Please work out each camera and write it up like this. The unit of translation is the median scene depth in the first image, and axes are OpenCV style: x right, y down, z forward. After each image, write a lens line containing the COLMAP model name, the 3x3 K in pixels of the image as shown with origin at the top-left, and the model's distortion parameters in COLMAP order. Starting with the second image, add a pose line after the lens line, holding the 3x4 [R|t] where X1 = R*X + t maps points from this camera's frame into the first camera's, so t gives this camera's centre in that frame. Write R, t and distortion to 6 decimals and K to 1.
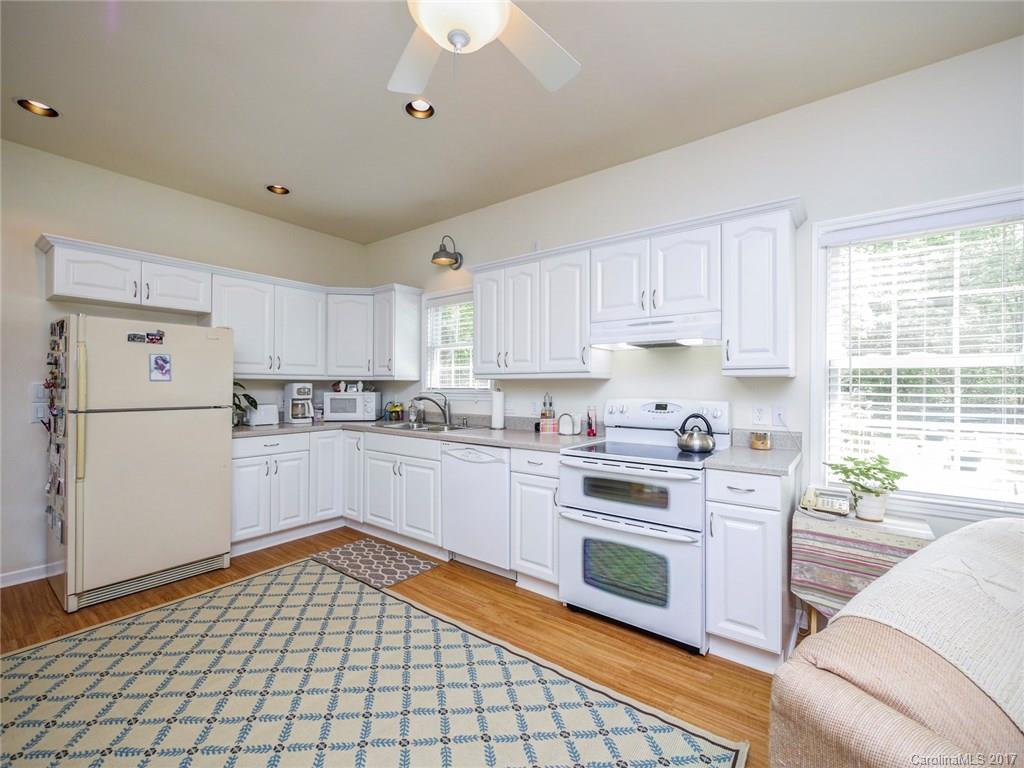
lens RADIAL K [[433.0, 0, 509.5], [0, 433.0, 383.9], [0, 0, 1]] dist [-0.003220, -0.000990]
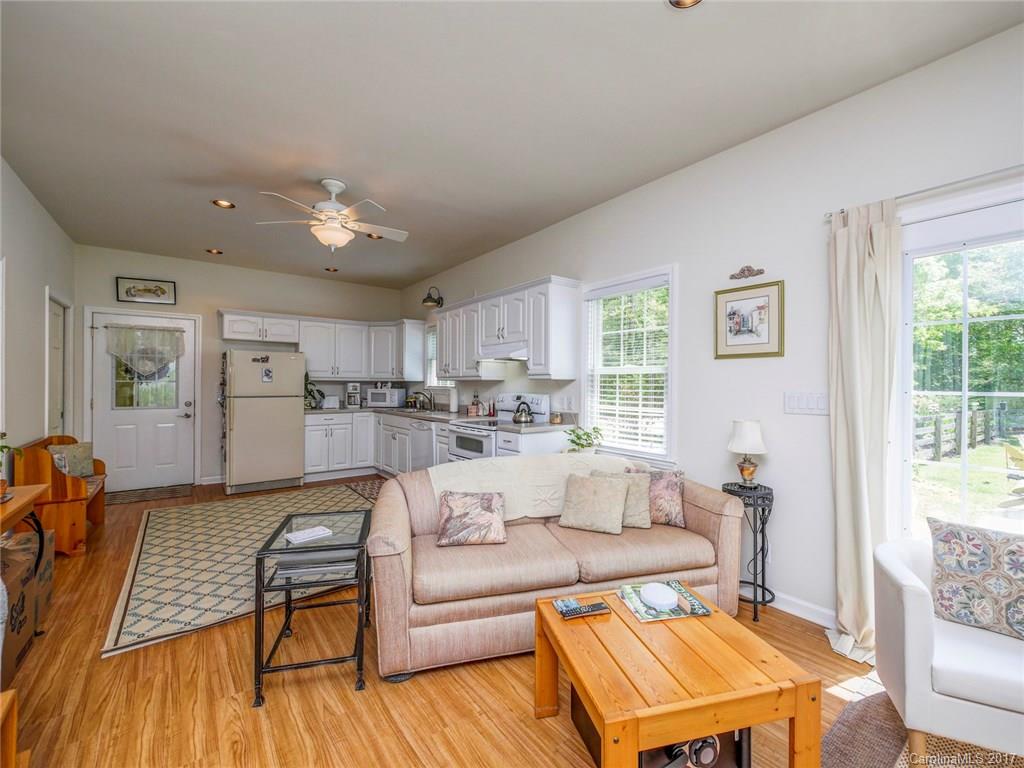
lens RADIAL K [[433.0, 0, 517.0], [0, 433.0, 382.2], [0, 0, 1]] dist [-0.003220, -0.000990]
pose [[0.964725, -0.000510, -0.263260, 0.593705], [0.000192, 0.999999, -0.001231, -0.002546], [0.263260, 0.001137, 0.964724, -0.435542]]
